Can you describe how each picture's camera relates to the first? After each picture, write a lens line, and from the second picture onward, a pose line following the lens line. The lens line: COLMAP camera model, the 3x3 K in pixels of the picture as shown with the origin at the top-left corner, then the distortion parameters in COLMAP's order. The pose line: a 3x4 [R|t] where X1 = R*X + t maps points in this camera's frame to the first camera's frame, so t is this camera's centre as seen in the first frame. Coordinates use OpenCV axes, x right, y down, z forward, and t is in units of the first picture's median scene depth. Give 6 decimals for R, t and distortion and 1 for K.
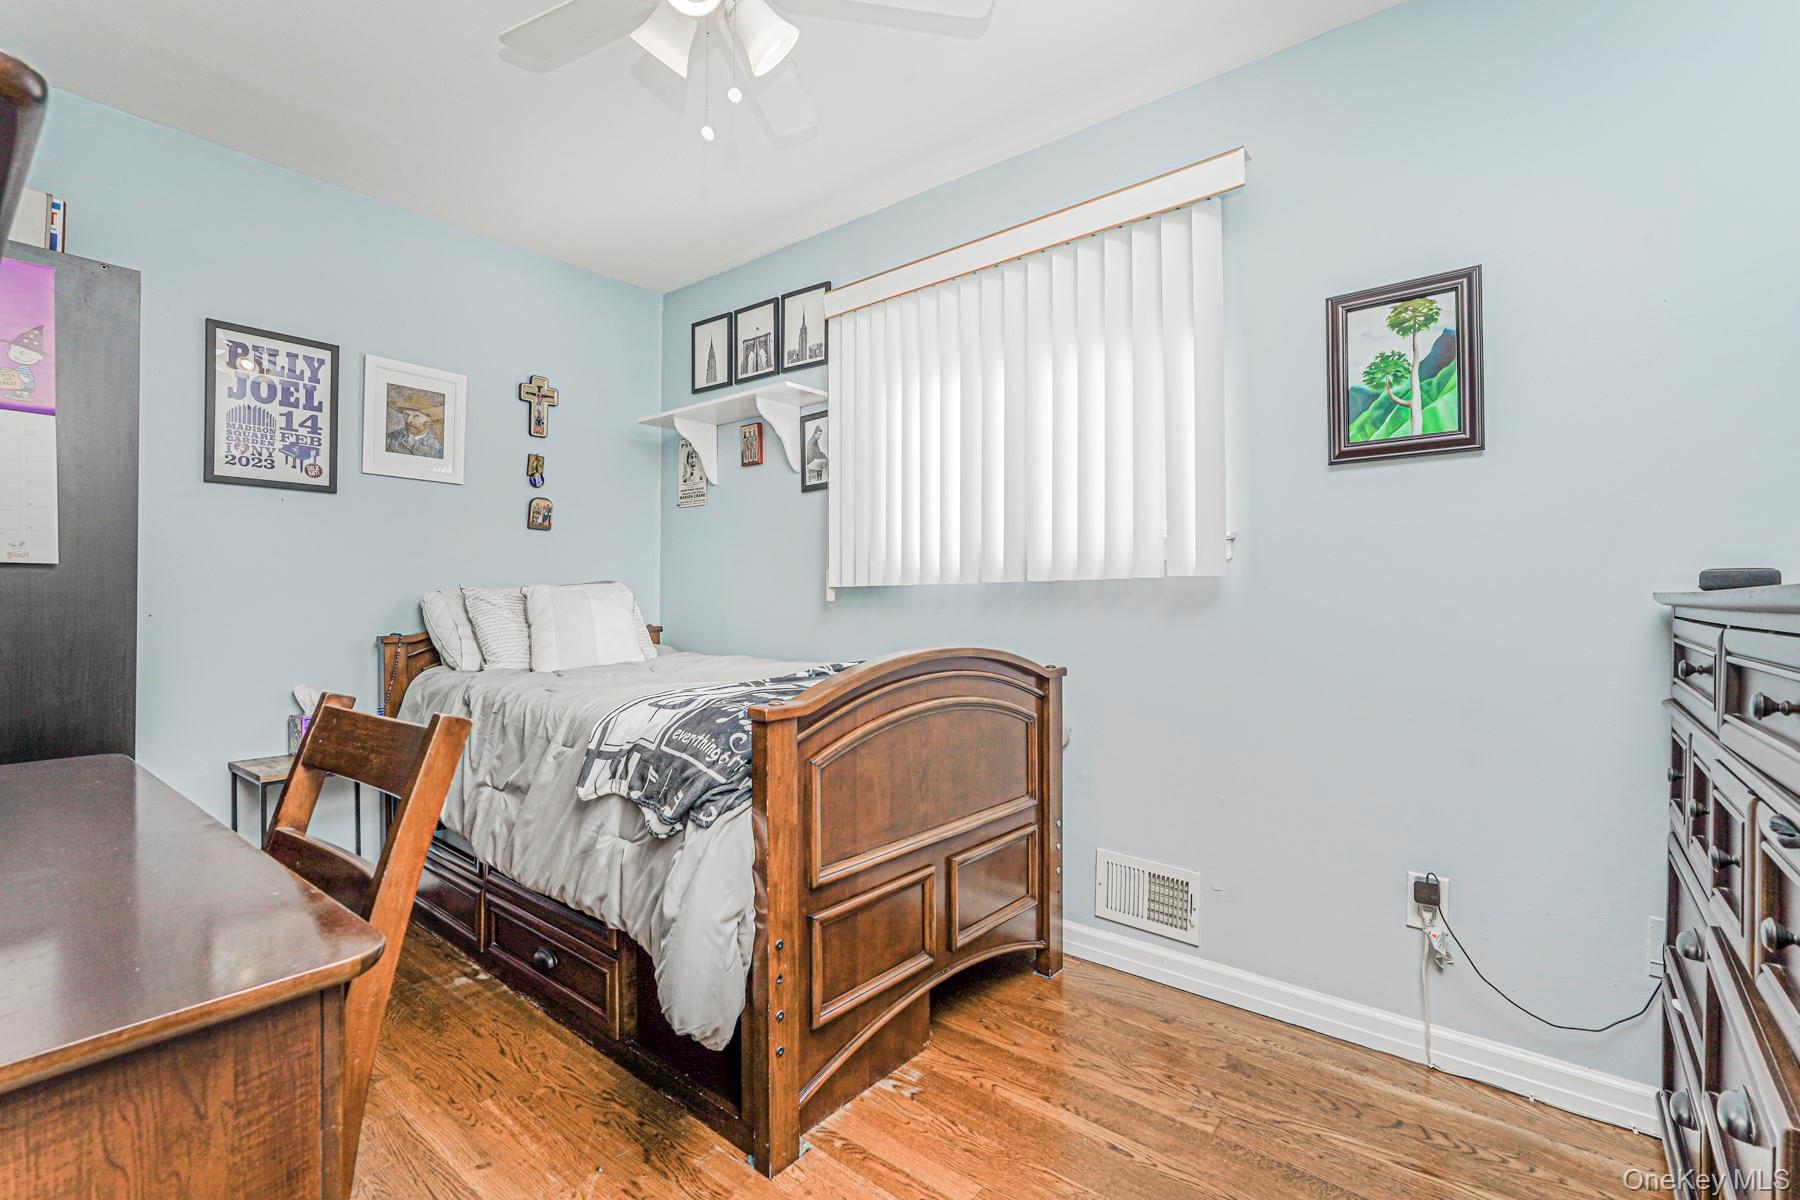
lens RADIAL K [[806.3, 0, 908.0], [0, 806.3, 598.0], [0, 0, 1]] dist [-0.005444, 0.006980]
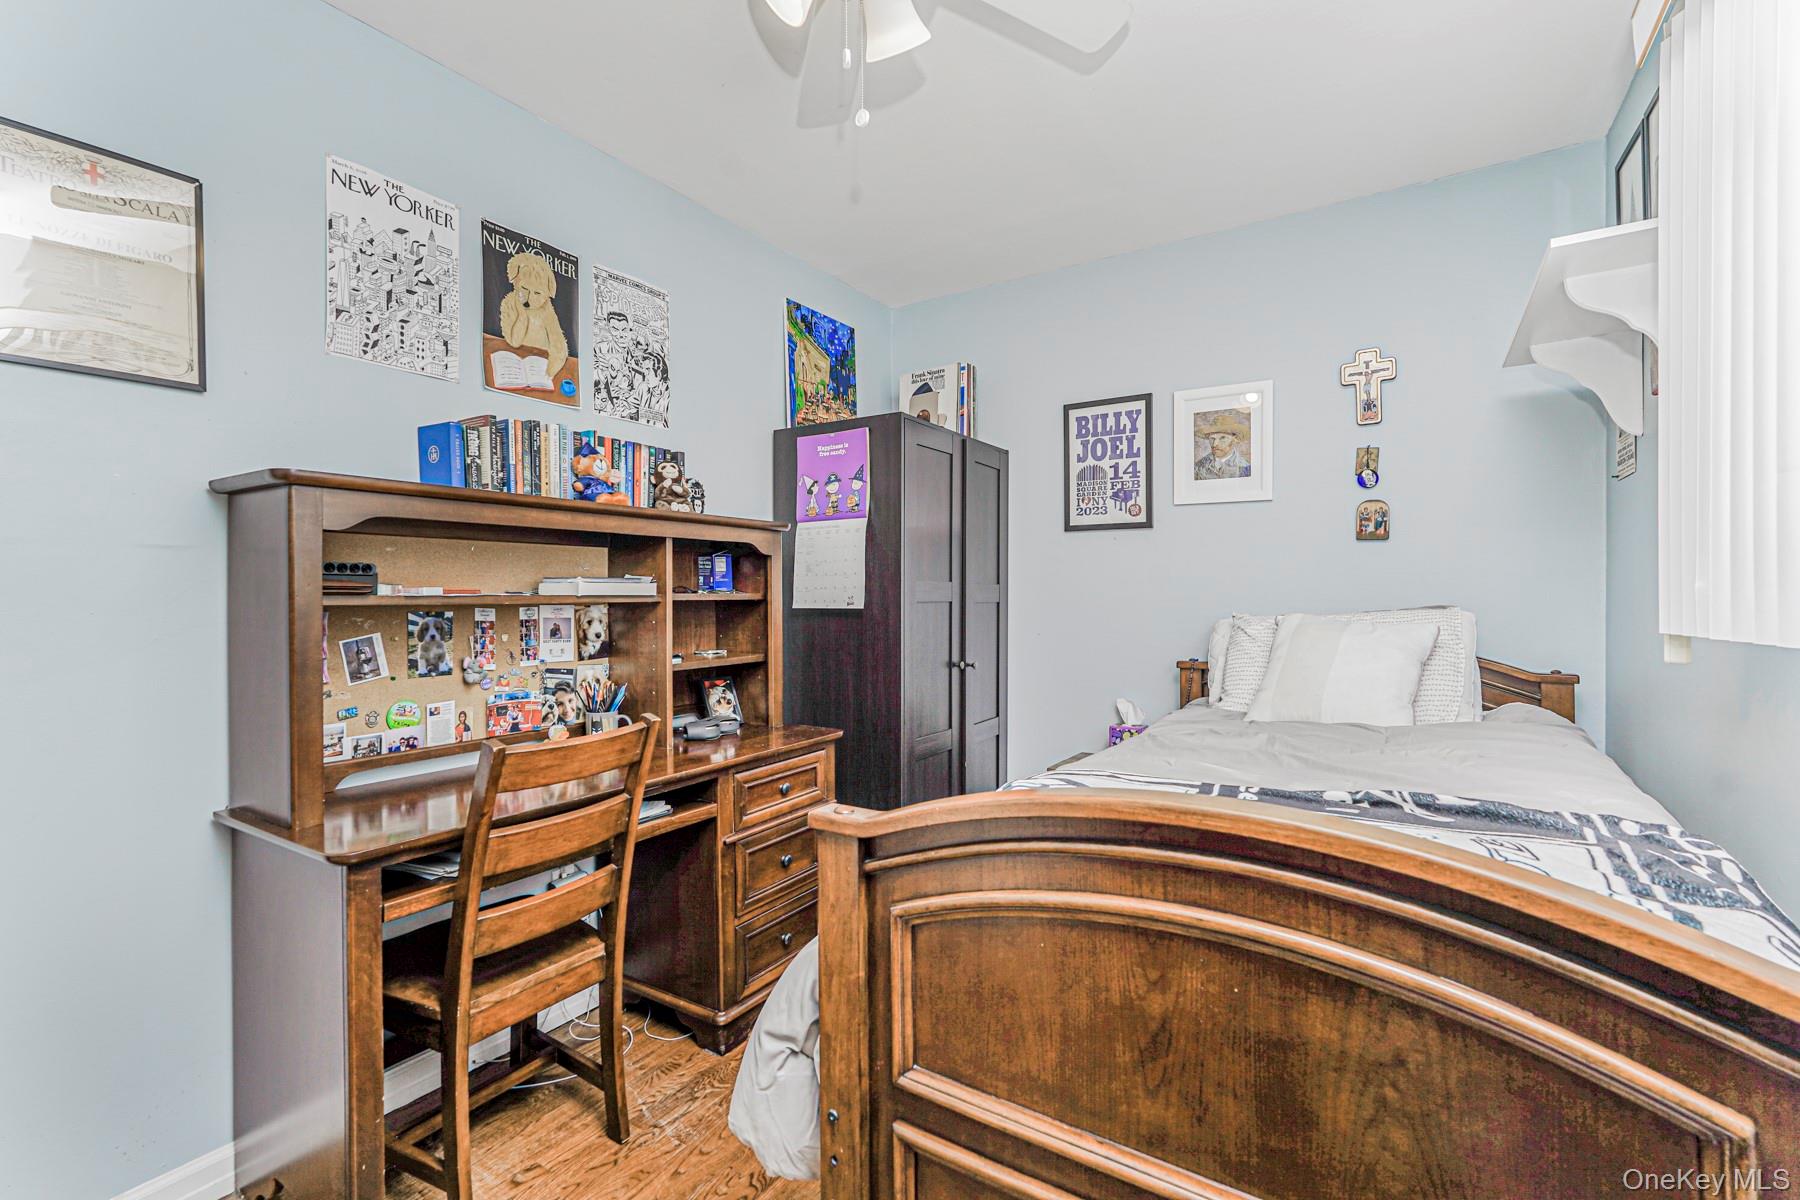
lens RADIAL K [[806.3, 0, 908.0], [0, 806.3, 598.0], [0, 0, 1]] dist [-0.005444, 0.006980]
pose [[0.105460, 0.009141, -0.994382, 0.358268], [0.008856, 0.999909, 0.010131, -0.048743], [0.994384, -0.009875, 0.105370, 0.562476]]
